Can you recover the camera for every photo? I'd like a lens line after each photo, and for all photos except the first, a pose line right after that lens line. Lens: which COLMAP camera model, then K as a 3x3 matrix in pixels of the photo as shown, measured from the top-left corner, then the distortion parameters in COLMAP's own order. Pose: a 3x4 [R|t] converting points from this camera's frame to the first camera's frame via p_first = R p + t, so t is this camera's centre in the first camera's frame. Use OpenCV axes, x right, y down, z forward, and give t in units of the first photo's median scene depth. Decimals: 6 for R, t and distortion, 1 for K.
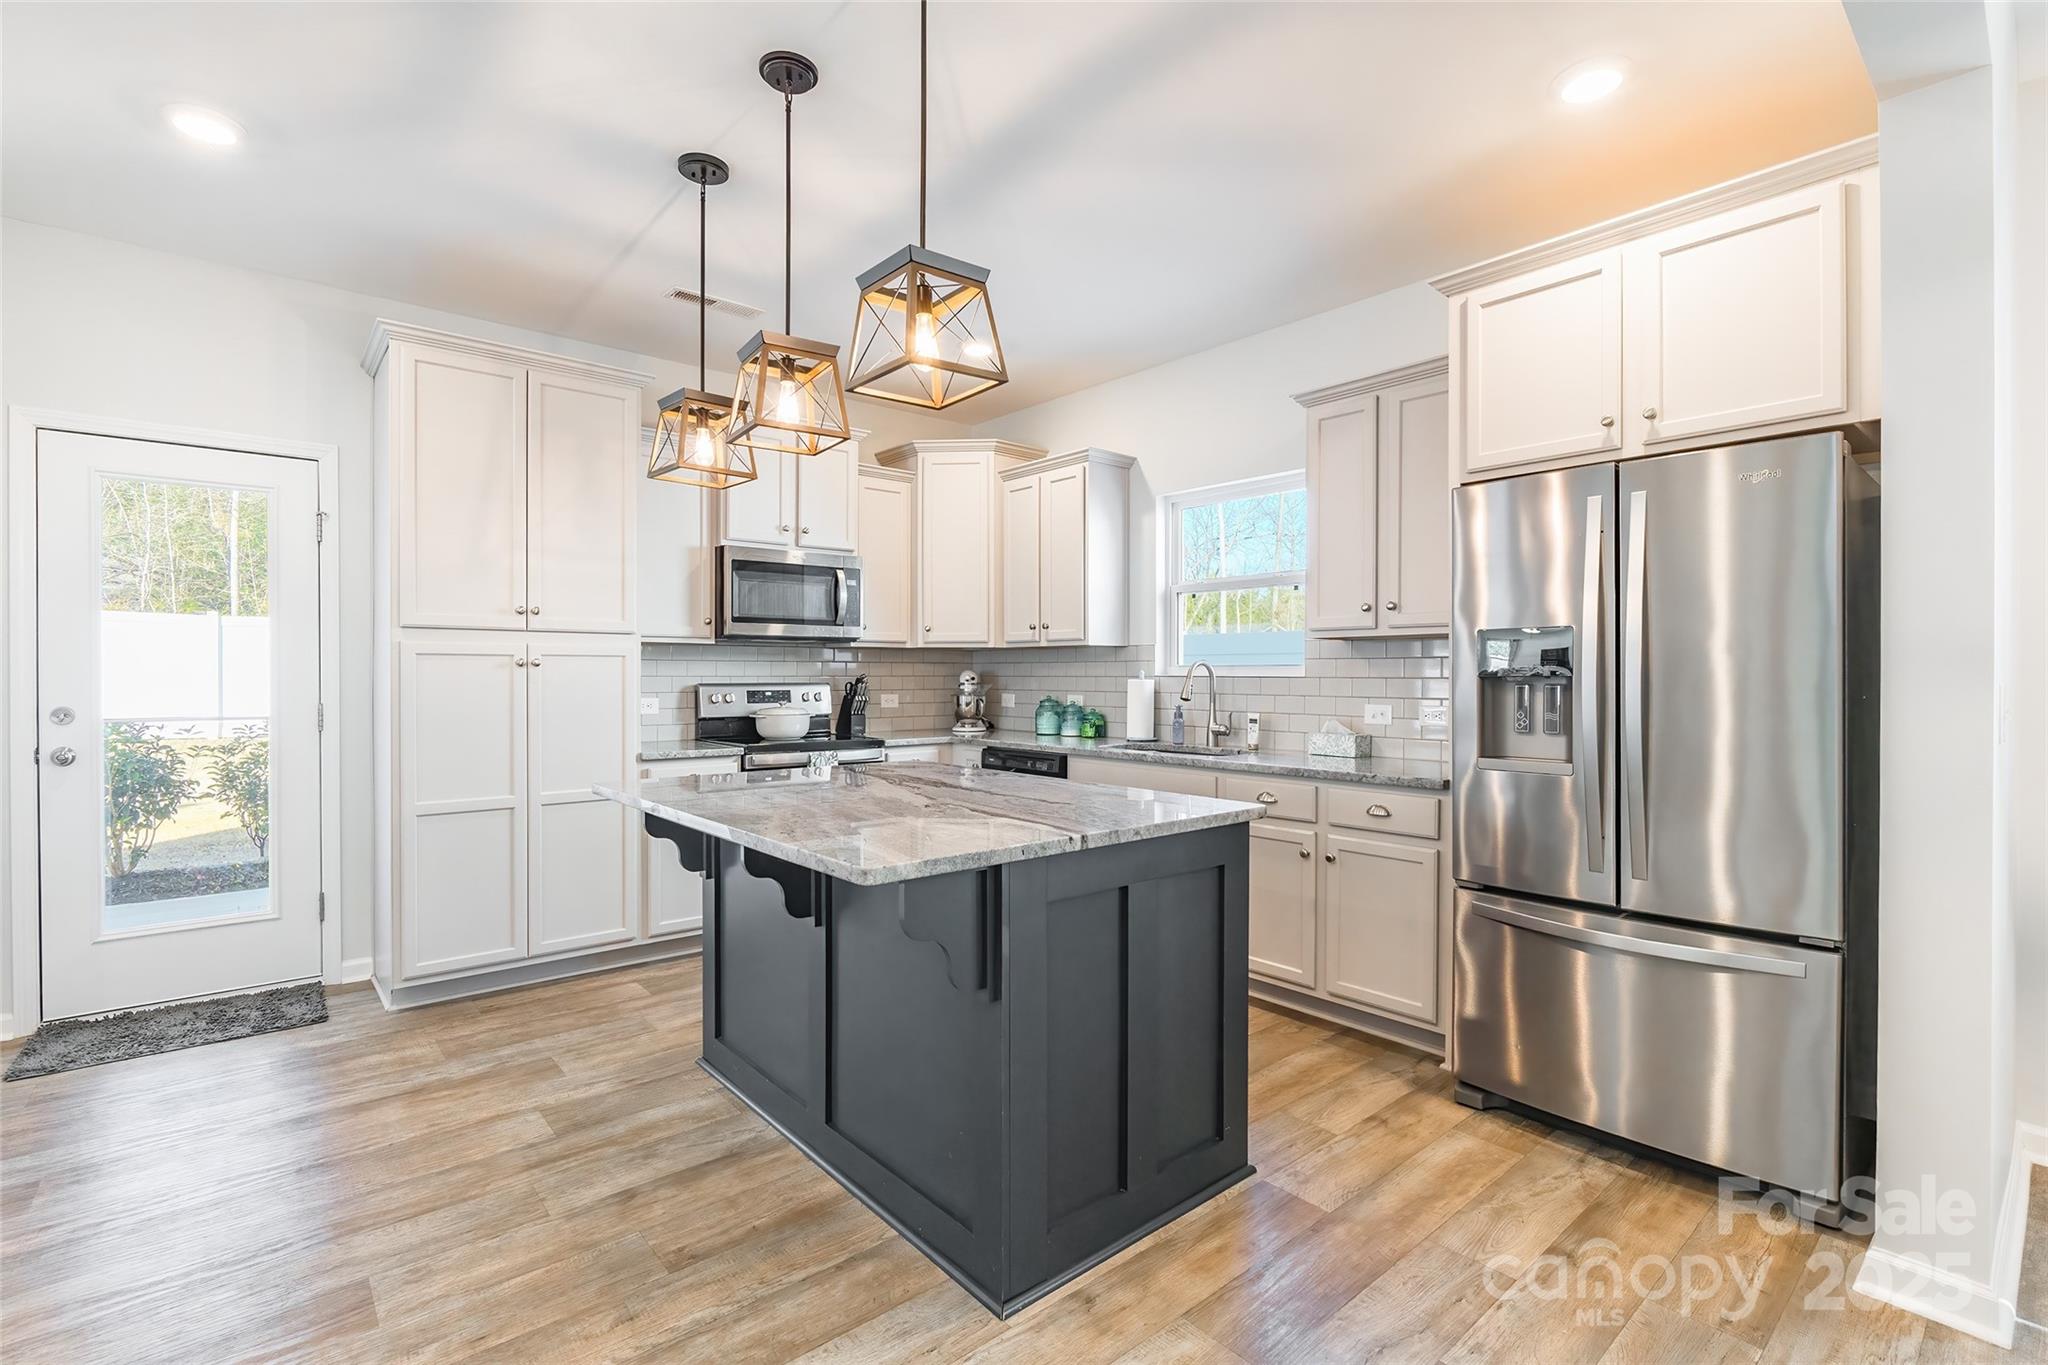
lens RADIAL K [[945.3, 0, 931.4], [0, 945.3, 673.1], [0, 0, 1]] dist [-0.009014, -0.000299]
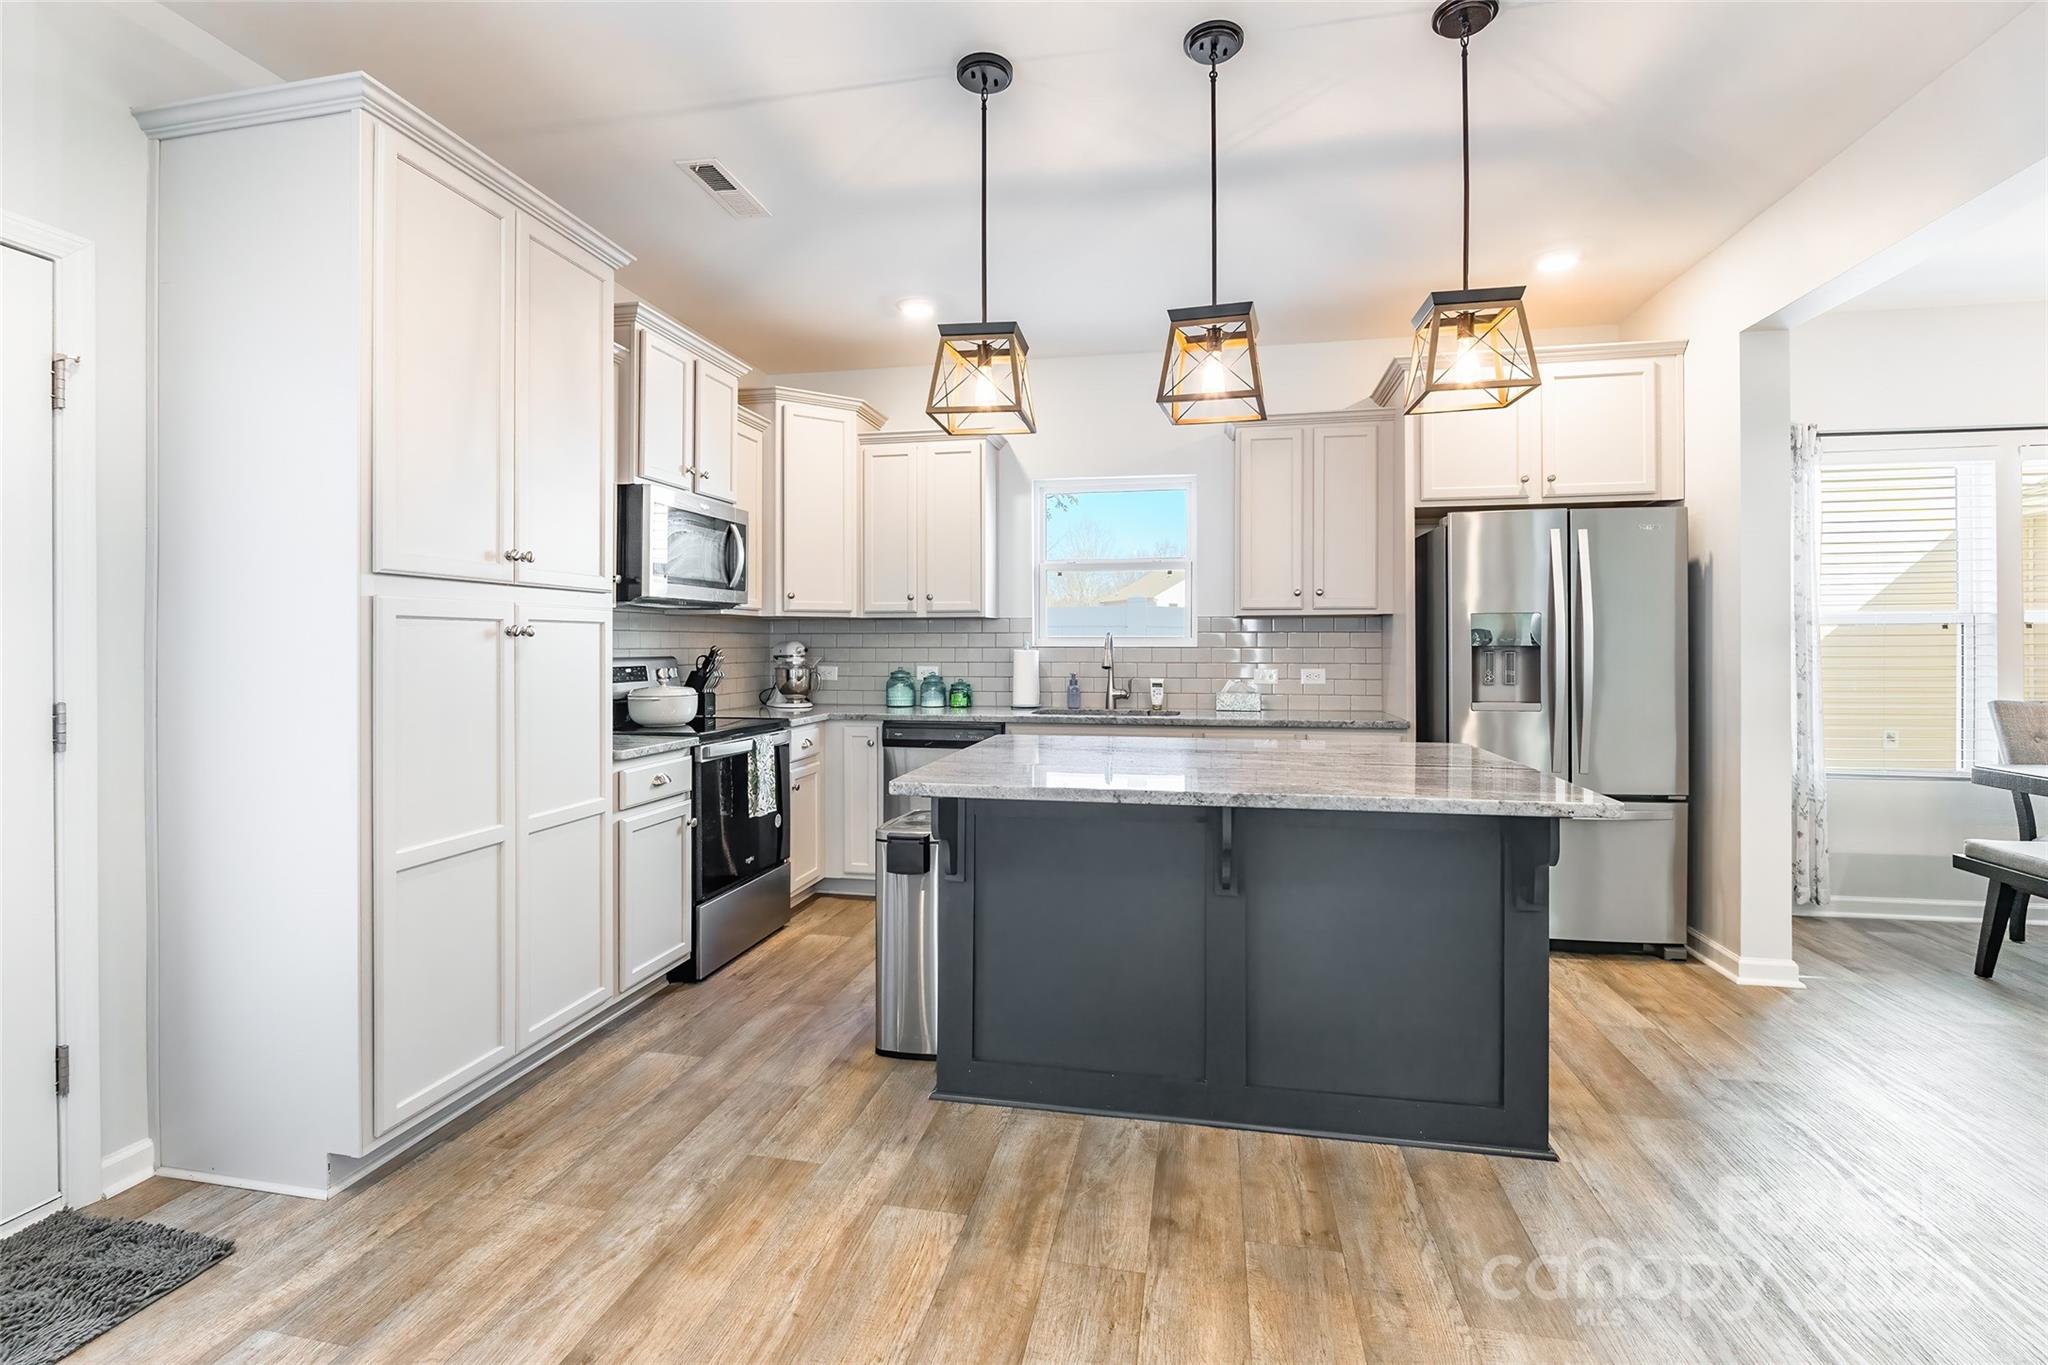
lens RADIAL K [[948.4, 0, 1019.1], [0, 948.4, 646.8], [0, 0, 1]] dist [-0.010929, 0.000146]
pose [[0.766827, -0.002924, 0.641847, -0.488508], [0.001158, 0.999994, 0.003173, -0.000727], [-0.641852, -0.001690, 0.766826, 0.191276]]
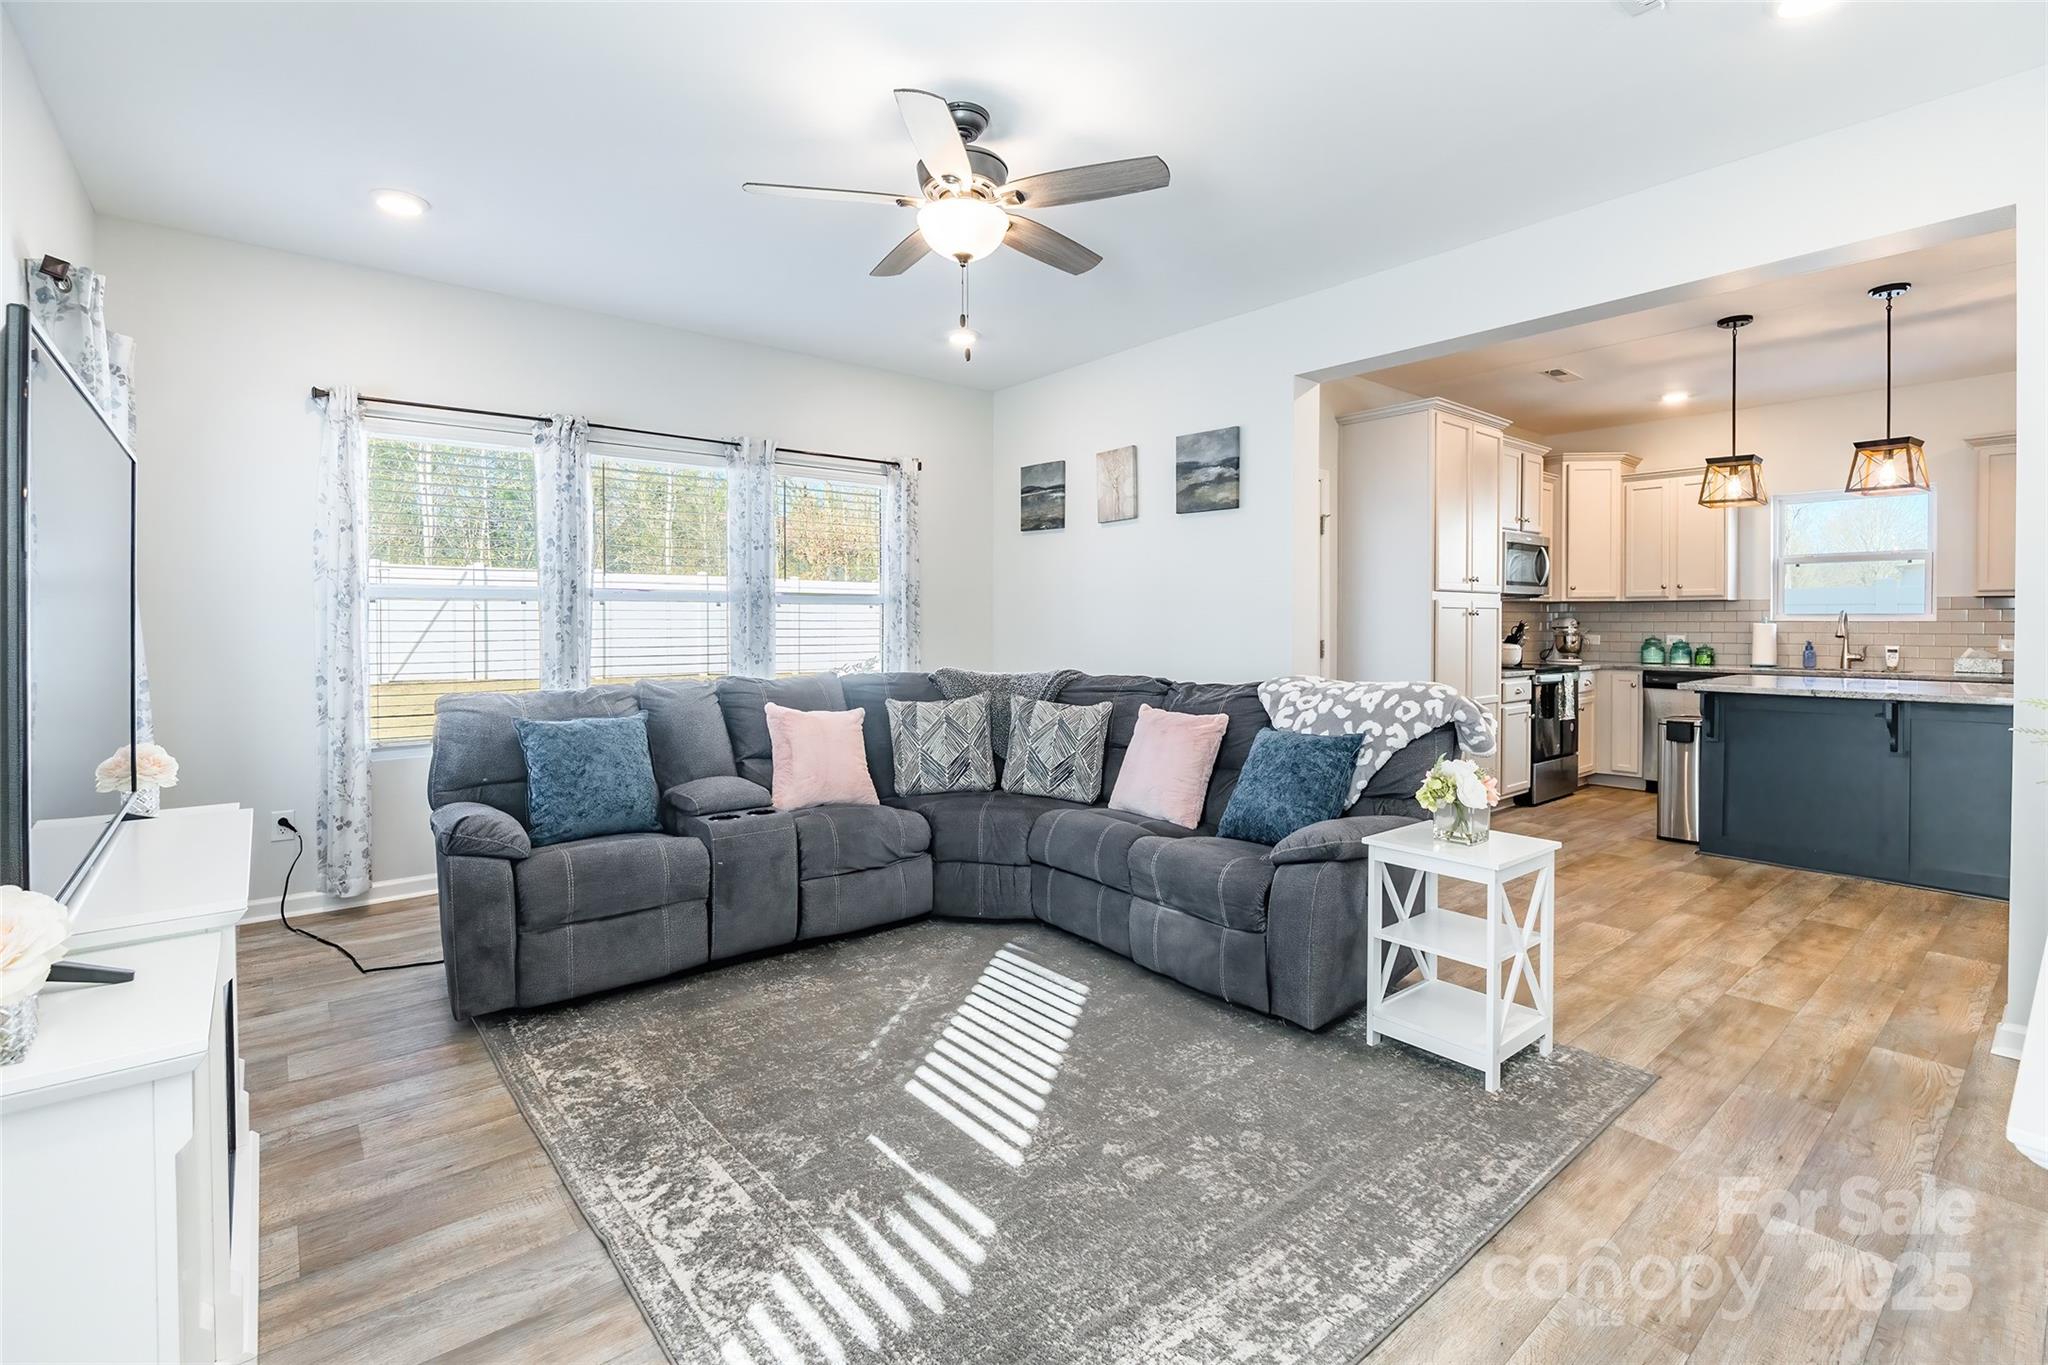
lens RADIAL K [[936.6, 0, 1037.6], [0, 936.6, 634.7], [0, 0, 1]] dist [-0.009261, -0.000292]
pose [[0.999479, -0.001861, 0.032228, -0.981379], [0.001399, 0.999896, 0.014360, 0.001401], [-0.032251, -0.014308, 0.999377, -0.416119]]
